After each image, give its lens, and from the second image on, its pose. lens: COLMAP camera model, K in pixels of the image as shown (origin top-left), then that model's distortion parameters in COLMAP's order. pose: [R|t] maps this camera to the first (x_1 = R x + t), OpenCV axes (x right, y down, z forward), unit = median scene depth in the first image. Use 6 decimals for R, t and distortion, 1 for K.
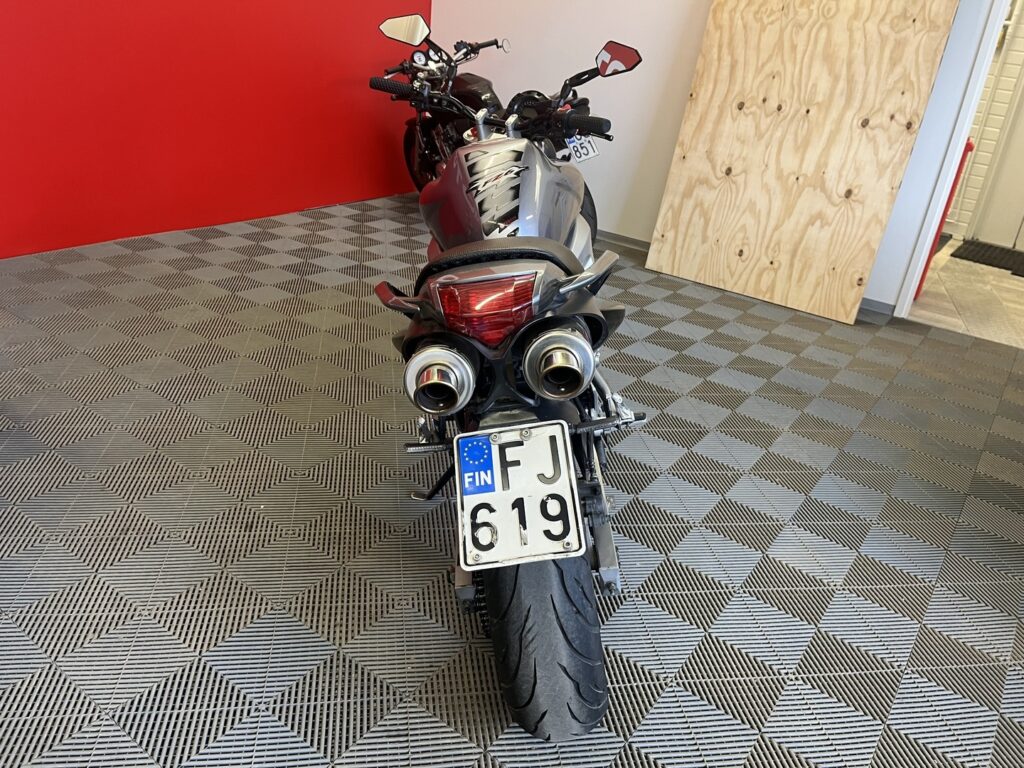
lens RADIAL K [[776.9, 0, 516.4], [0, 776.9, 380.9], [0, 0, 1]] dist [0.061299, -0.079184]
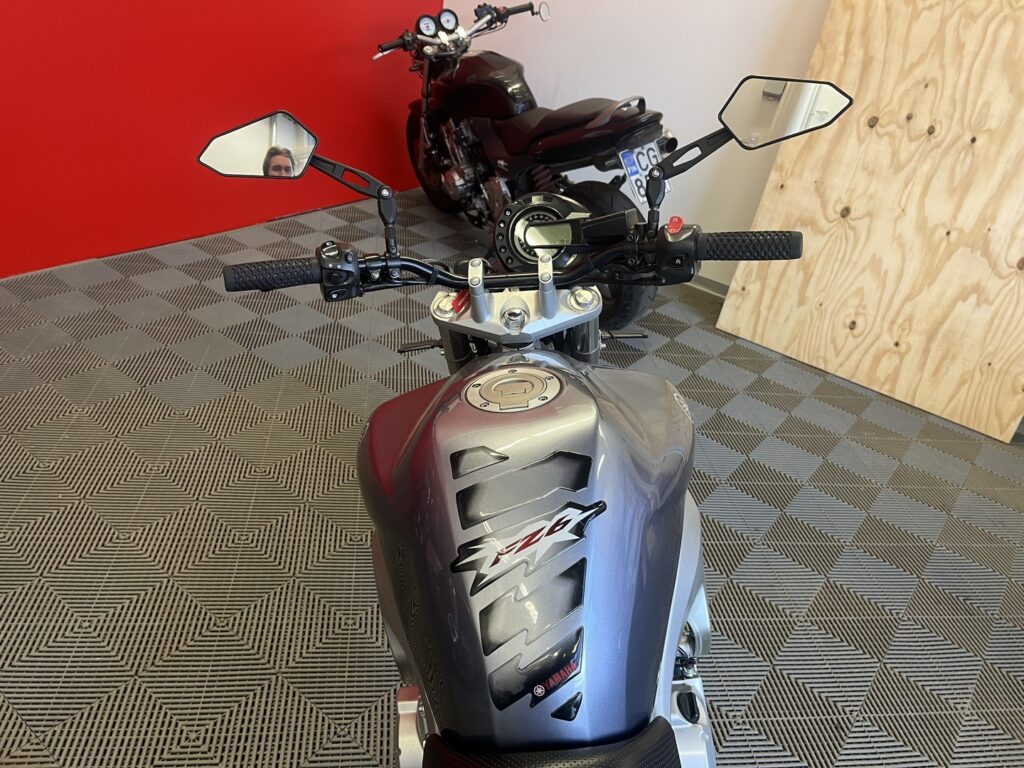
lens RADIAL K [[762.6, 0, 512.0], [0, 762.6, 384.0], [0, 0, 1]] dist [0.064823, -0.097605]
pose [[0.998821, 0.044239, -0.019974, -0.015499], [-0.042224, 0.994860, 0.092037, -0.166598], [0.023943, -0.091085, 0.995555, 0.277868]]
